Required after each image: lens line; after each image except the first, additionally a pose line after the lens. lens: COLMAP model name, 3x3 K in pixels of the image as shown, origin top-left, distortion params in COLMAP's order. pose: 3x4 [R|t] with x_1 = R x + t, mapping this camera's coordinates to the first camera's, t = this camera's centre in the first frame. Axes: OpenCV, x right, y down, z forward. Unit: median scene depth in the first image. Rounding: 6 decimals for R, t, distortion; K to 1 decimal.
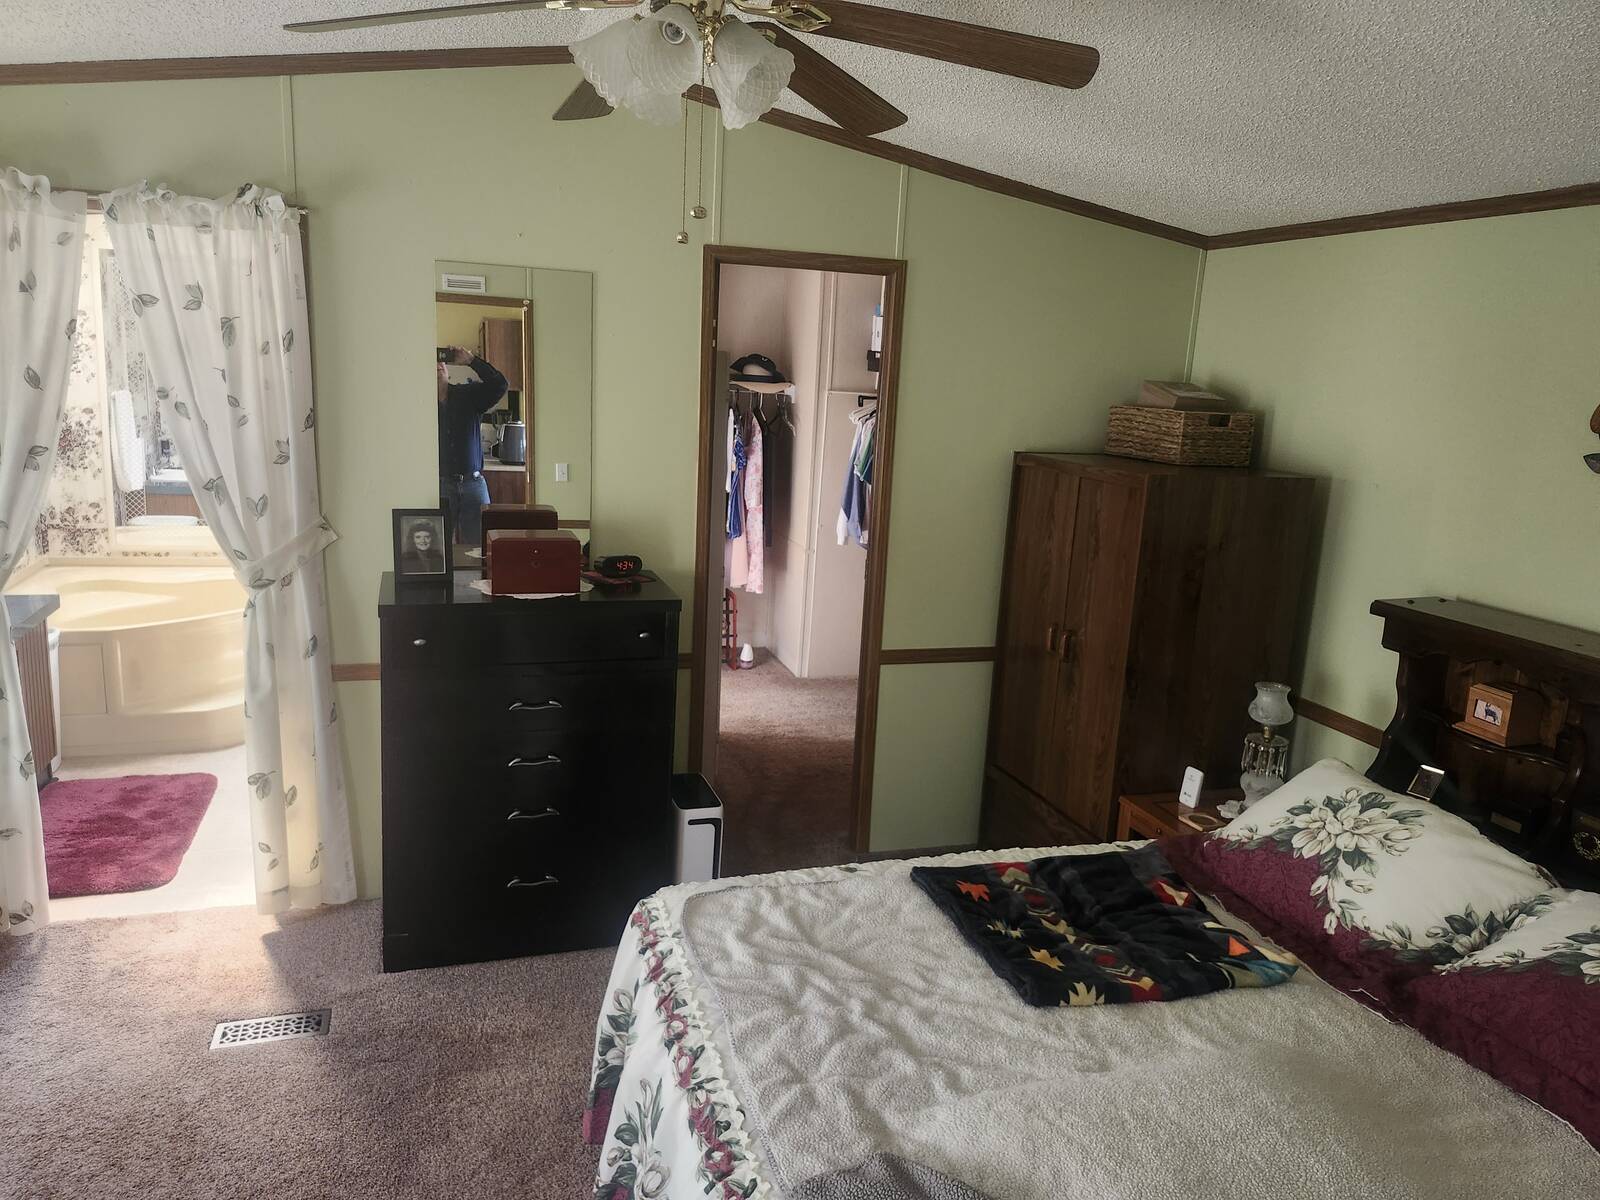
lens RADIAL K [[1106.4, 0, 802.7], [0, 1106.4, 609.9], [0, 0, 1]] dist [0.059413, -0.055477]
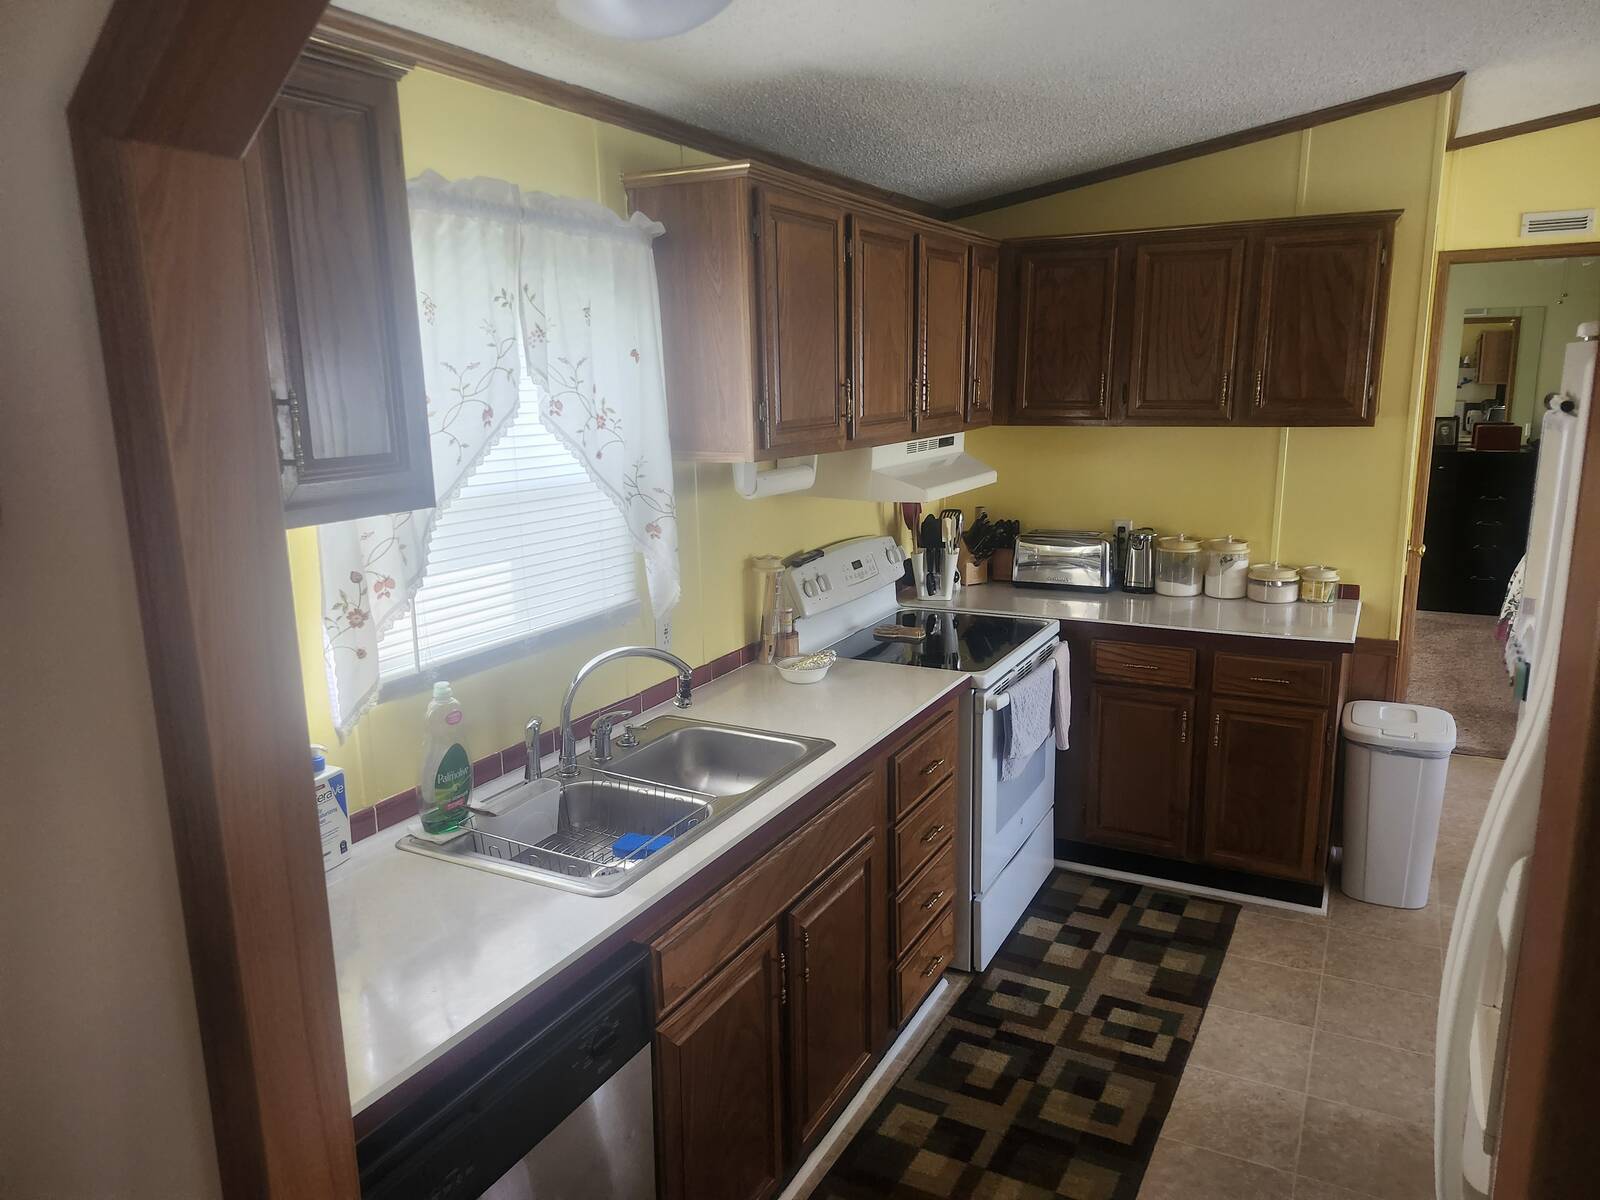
lens RADIAL K [[1106.4, 0, 802.7], [0, 1106.4, 609.9], [0, 0, 1]] dist [0.059413, -0.055477]
pose [[0.695934, 0.089340, -0.712526, 0.400386], [-0.107500, 0.994011, 0.019638, 0.390554], [0.710013, 0.062930, 0.701371, -1.480372]]
